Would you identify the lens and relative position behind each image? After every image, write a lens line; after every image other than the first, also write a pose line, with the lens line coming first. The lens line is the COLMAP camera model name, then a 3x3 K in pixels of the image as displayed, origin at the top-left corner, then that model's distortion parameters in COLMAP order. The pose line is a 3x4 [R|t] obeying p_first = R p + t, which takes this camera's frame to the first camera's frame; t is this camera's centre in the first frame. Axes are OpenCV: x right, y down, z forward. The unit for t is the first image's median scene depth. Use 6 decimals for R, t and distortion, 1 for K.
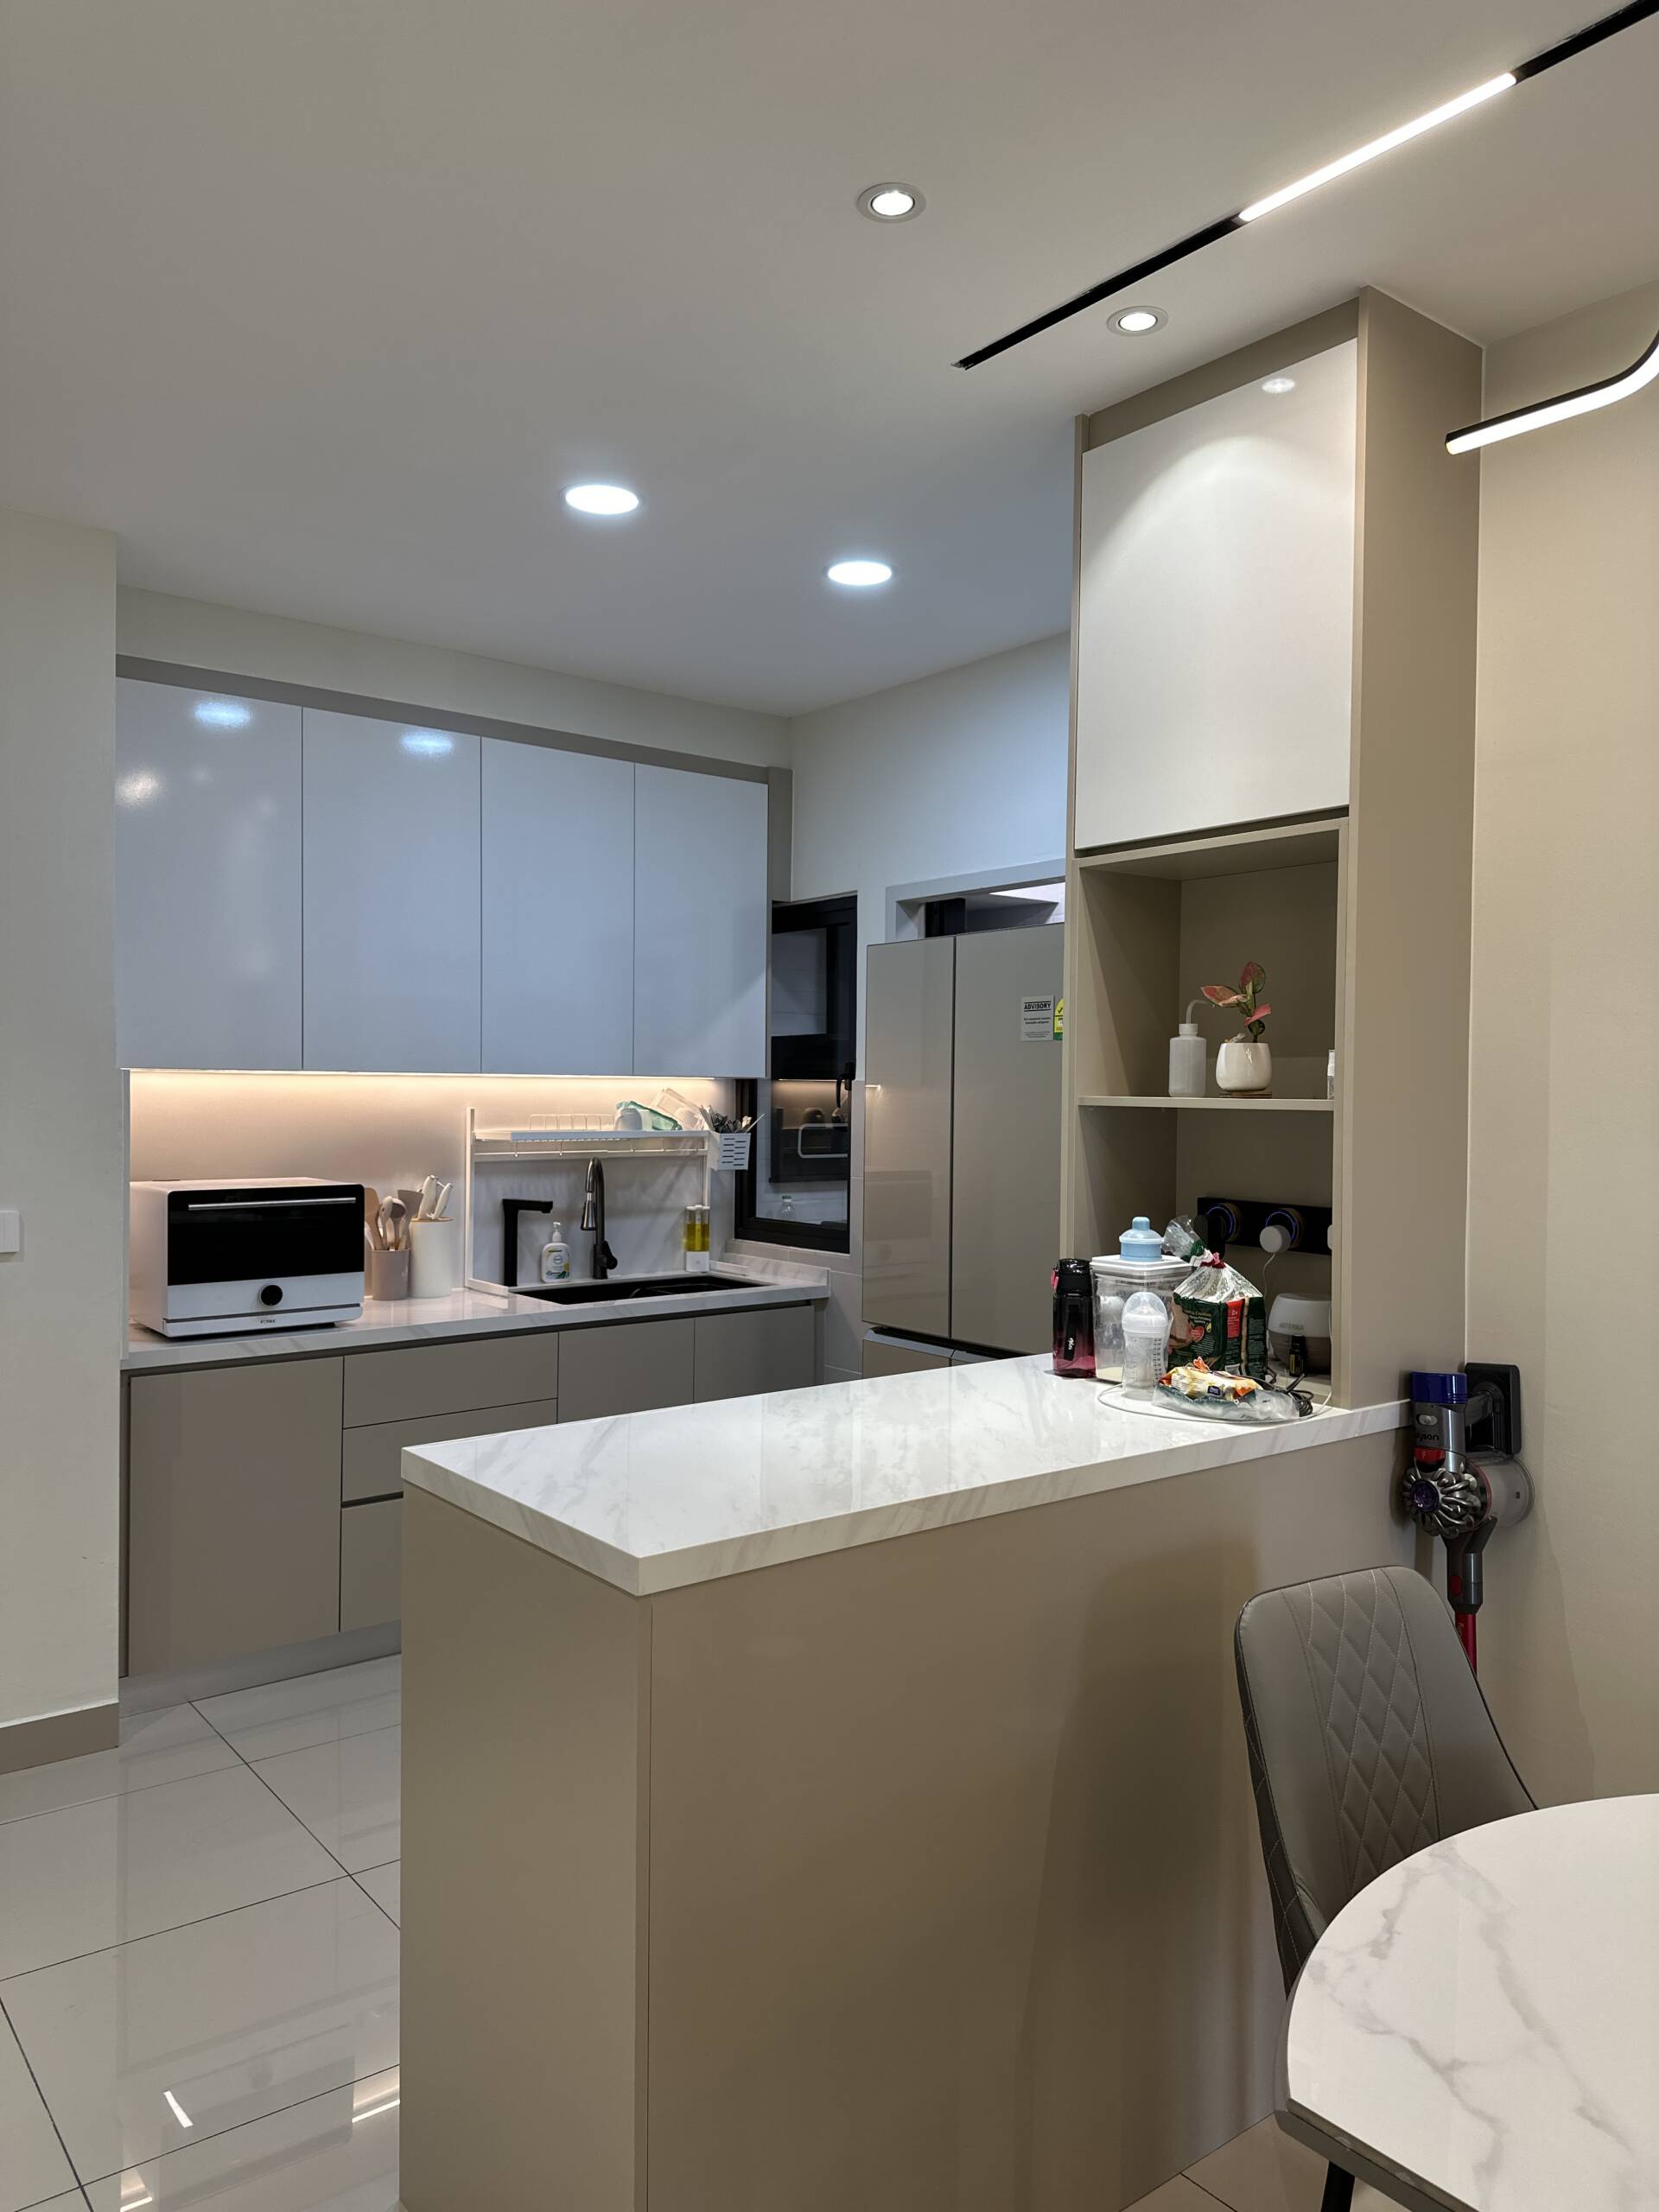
lens RADIAL K [[1555.3, 0, 822.1], [0, 1555.3, 1105.4], [0, 0, 1]] dist [0.127828, -0.163012]
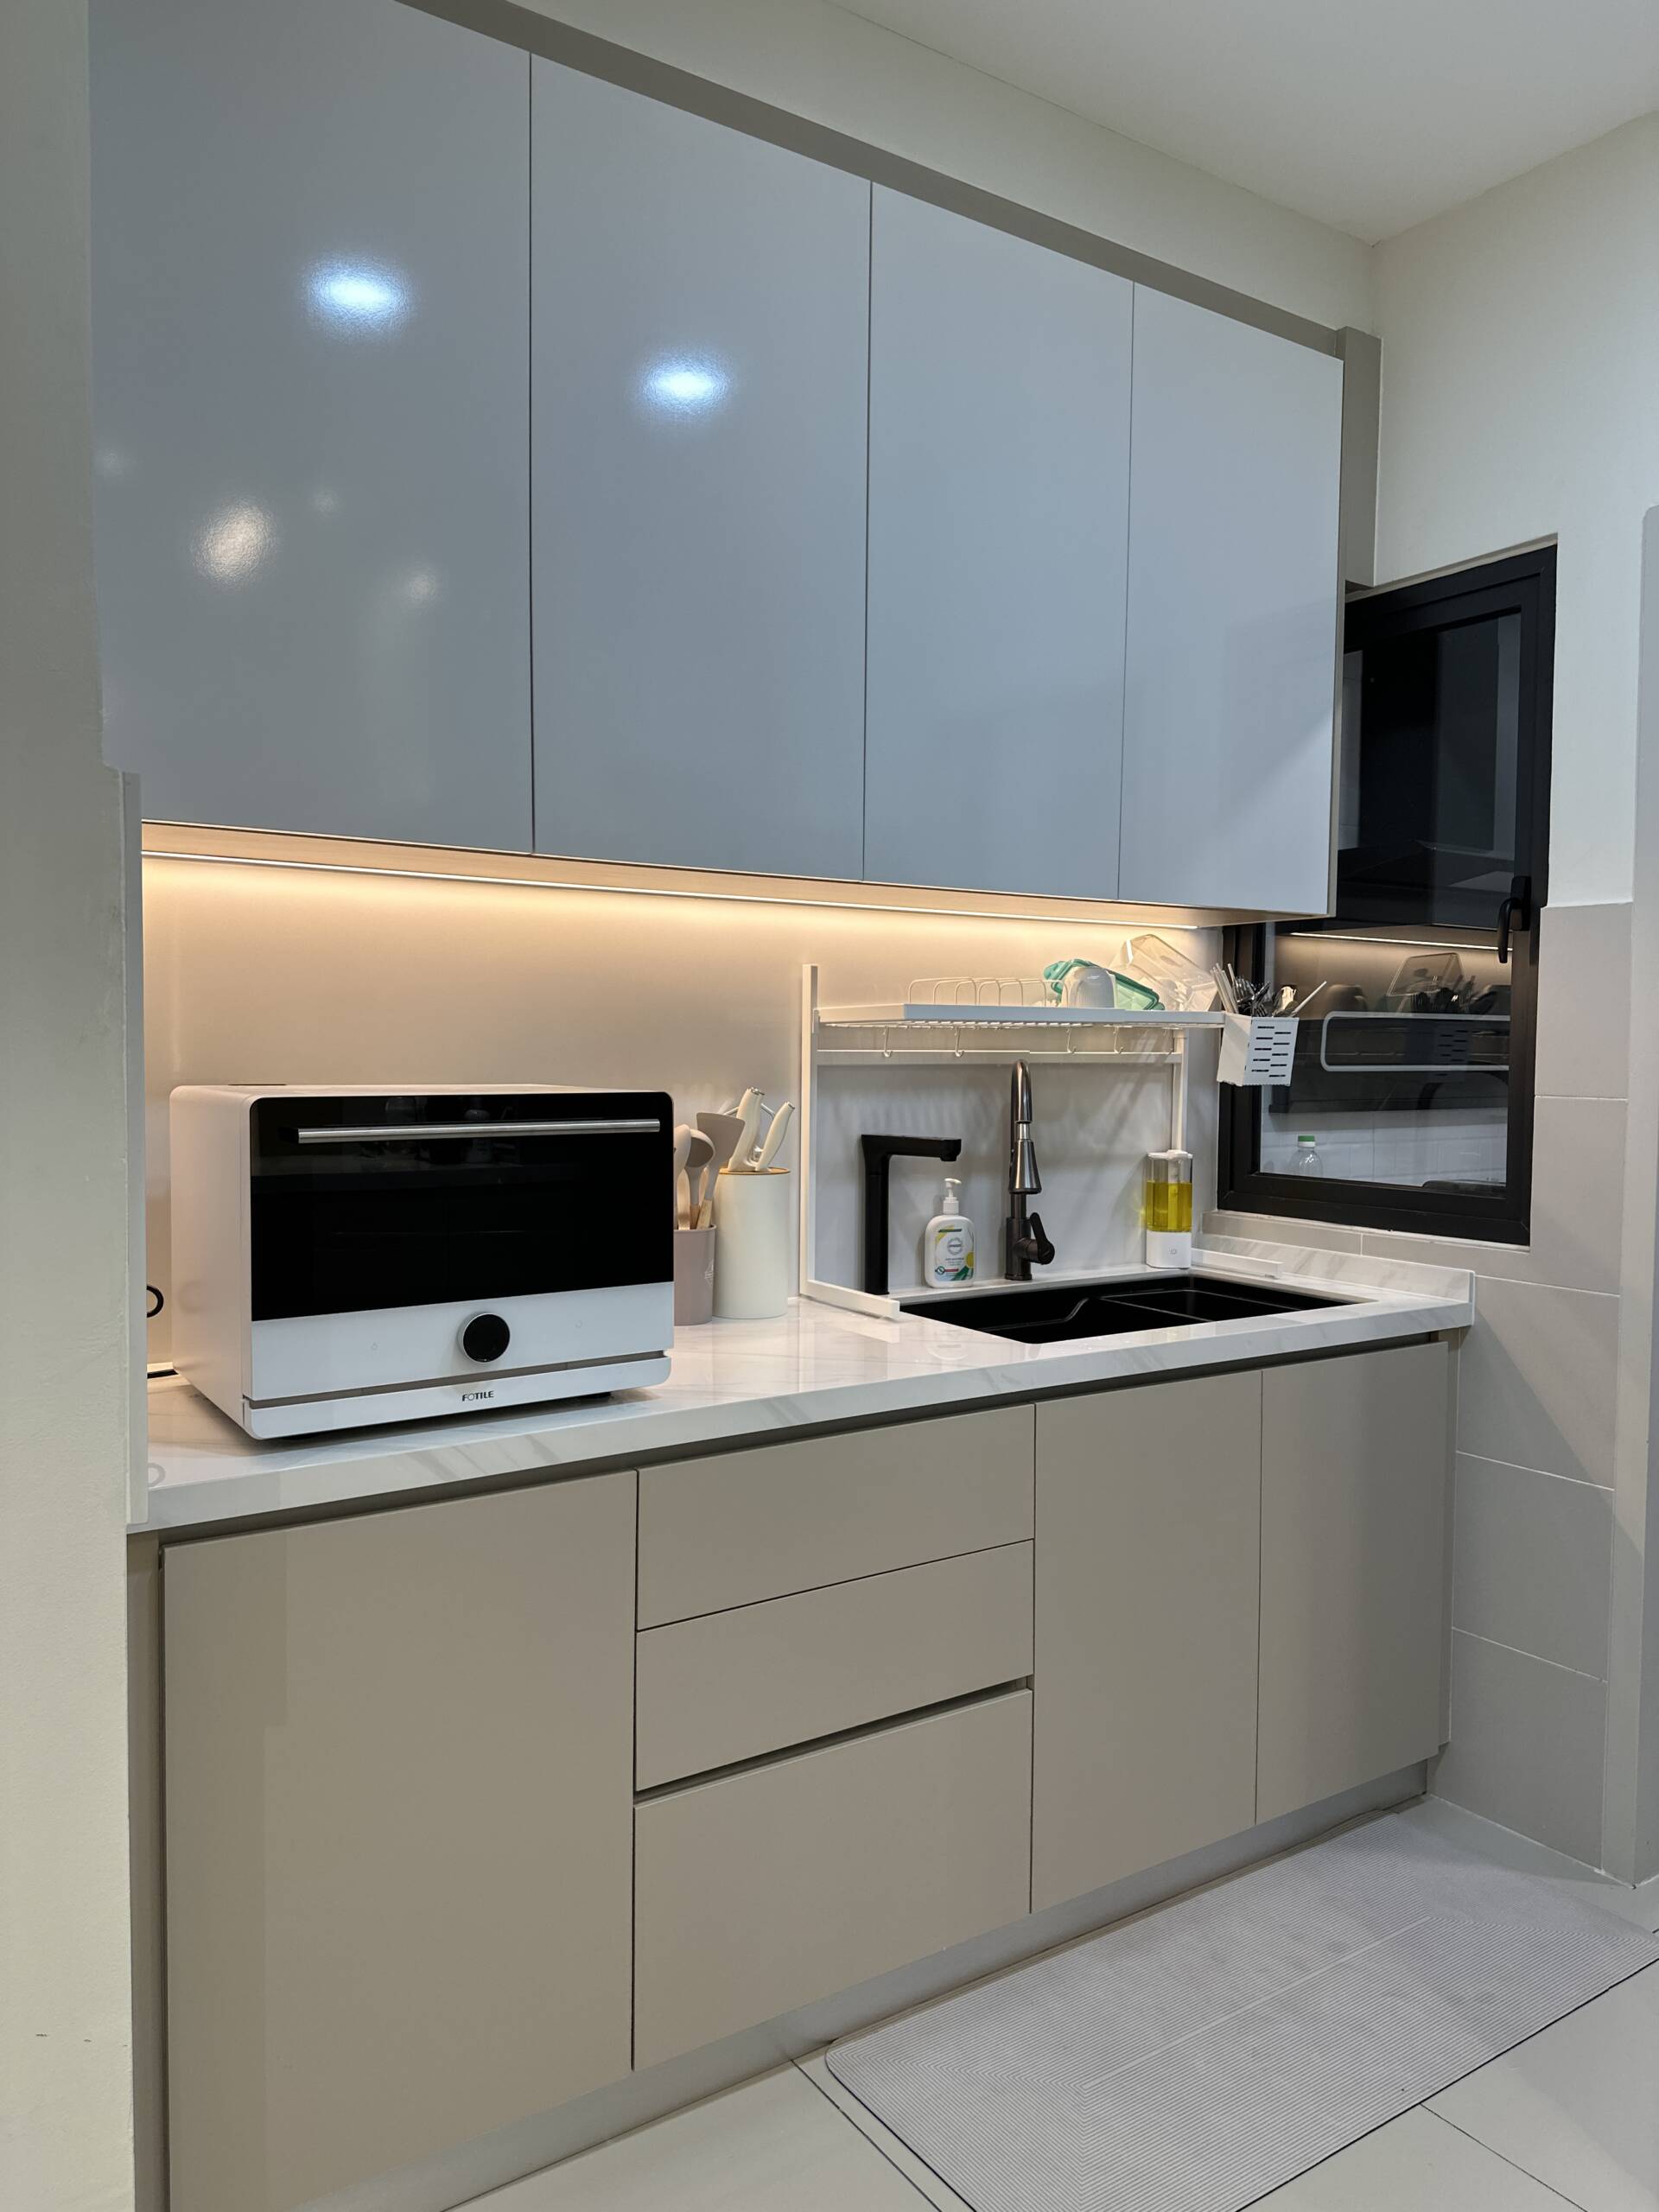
lens RADIAL K [[1555.3, 0, 822.1], [0, 1555.3, 1105.4], [0, 0, 1]] dist [0.127828, -0.163012]
pose [[0.997463, 0.002985, -0.071118, -0.182380], [-0.000965, 0.999596, 0.028414, 0.034839], [0.071174, -0.028274, 0.997063, 0.466042]]
